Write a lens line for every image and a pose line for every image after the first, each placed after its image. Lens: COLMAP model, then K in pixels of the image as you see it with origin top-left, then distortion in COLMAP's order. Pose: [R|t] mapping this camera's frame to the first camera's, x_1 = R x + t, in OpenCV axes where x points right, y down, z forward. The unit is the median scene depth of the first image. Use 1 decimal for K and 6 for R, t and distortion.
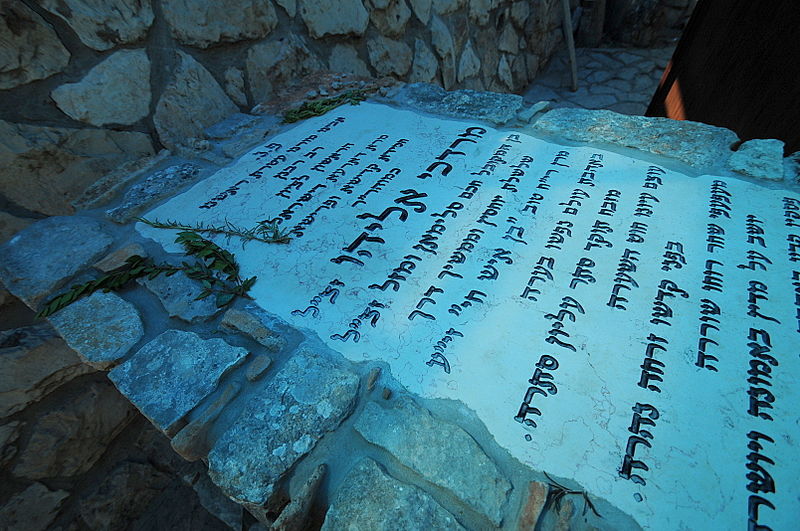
lens RADIAL K [[345.7, 0, 400.5], [0, 345.7, 268.0], [0, 0, 1]] dist [-0.006793, -0.005759]
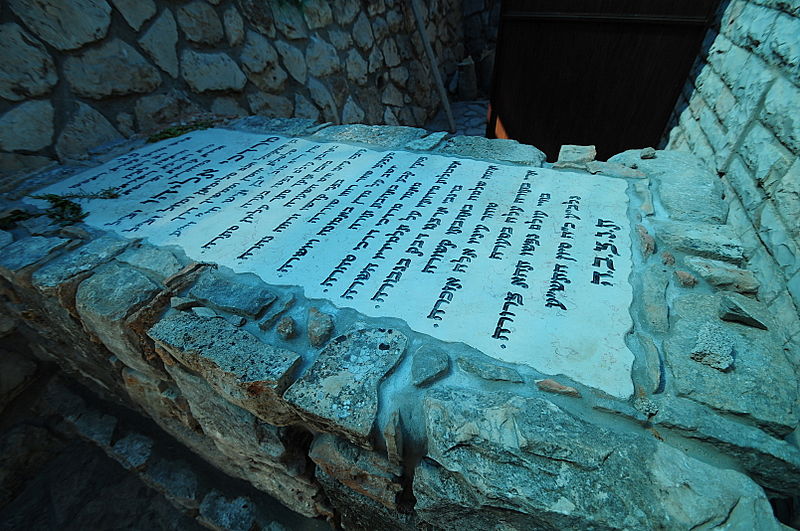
lens RADIAL K [[345.7, 0, 404.9], [0, 345.7, 270.8], [0, 0, 1]] dist [-0.006793, -0.005759]
pose [[0.991757, -0.076212, 0.103006, 0.483262], [0.089685, 0.987020, -0.133224, 0.354924], [-0.091516, 0.141364, 0.985719, -0.393163]]
